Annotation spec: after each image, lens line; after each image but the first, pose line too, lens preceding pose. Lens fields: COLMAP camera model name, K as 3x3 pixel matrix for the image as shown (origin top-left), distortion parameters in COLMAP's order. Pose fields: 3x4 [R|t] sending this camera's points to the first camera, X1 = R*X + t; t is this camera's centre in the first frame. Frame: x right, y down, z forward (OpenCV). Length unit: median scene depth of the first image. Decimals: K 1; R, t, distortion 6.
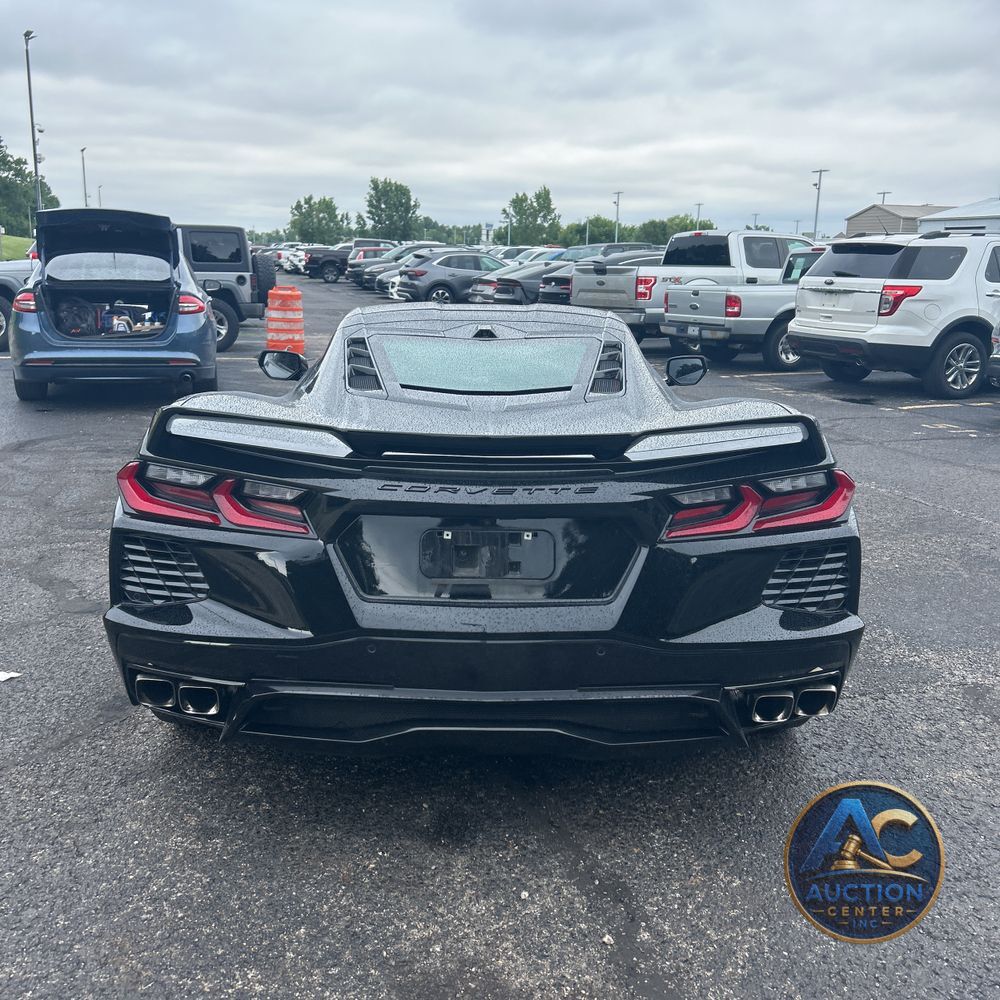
lens RADIAL K [[1009.0, 0, 489.4], [0, 1009.0, 501.6], [0, 0, 1]] dist [0.113884, -0.249087]
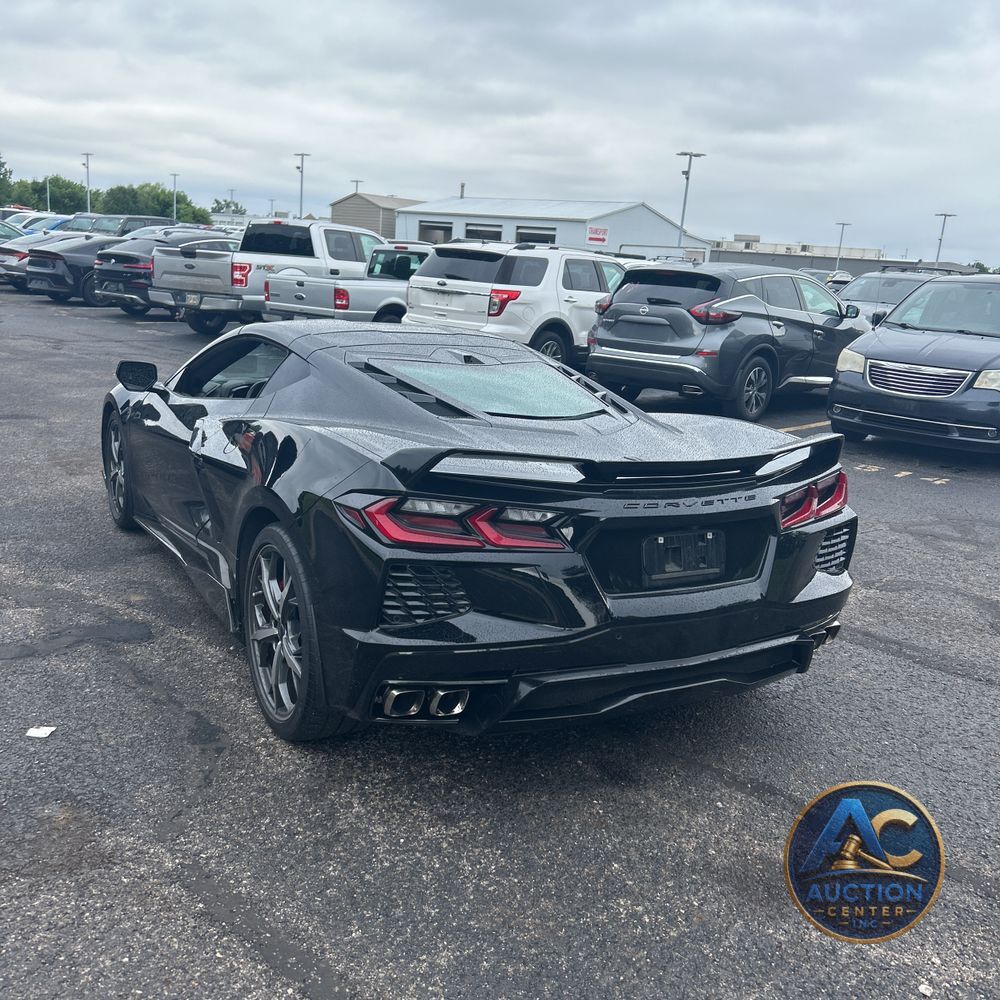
lens RADIAL K [[1021.6, 0, 500.0], [0, 1021.6, 500.0], [0, 0, 1]] dist [0.065308, -0.133618]
pose [[0.870296, -0.063985, 0.488354, -0.141340], [0.053772, 0.997942, 0.034925, -0.012203], [-0.489584, -0.004135, 0.871946, -0.004231]]
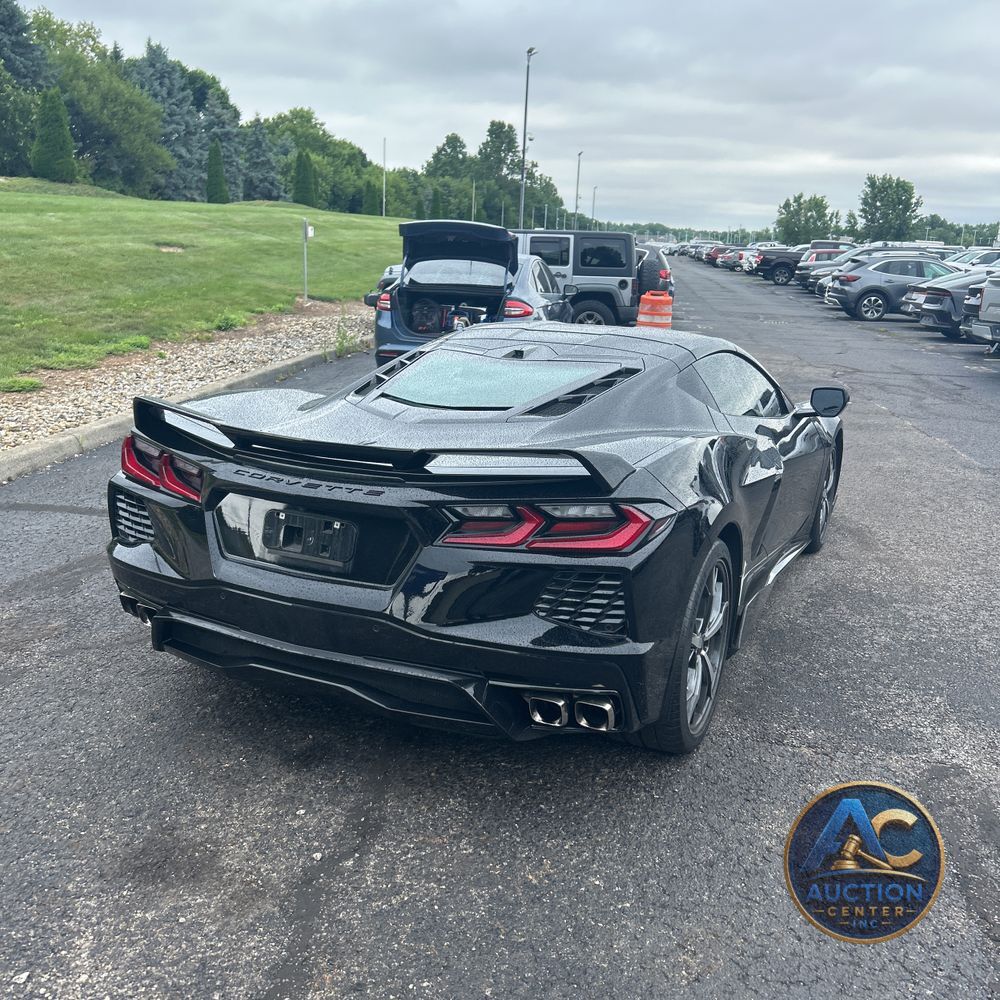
lens RADIAL K [[1021.6, 0, 500.0], [0, 1021.6, 500.0], [0, 0, 1]] dist [0.065308, -0.133618]
pose [[0.897932, 0.119609, -0.423570, 0.123472], [-0.120271, 0.992419, 0.025278, -0.008534], [0.423382, 0.028245, 0.905511, -0.006337]]
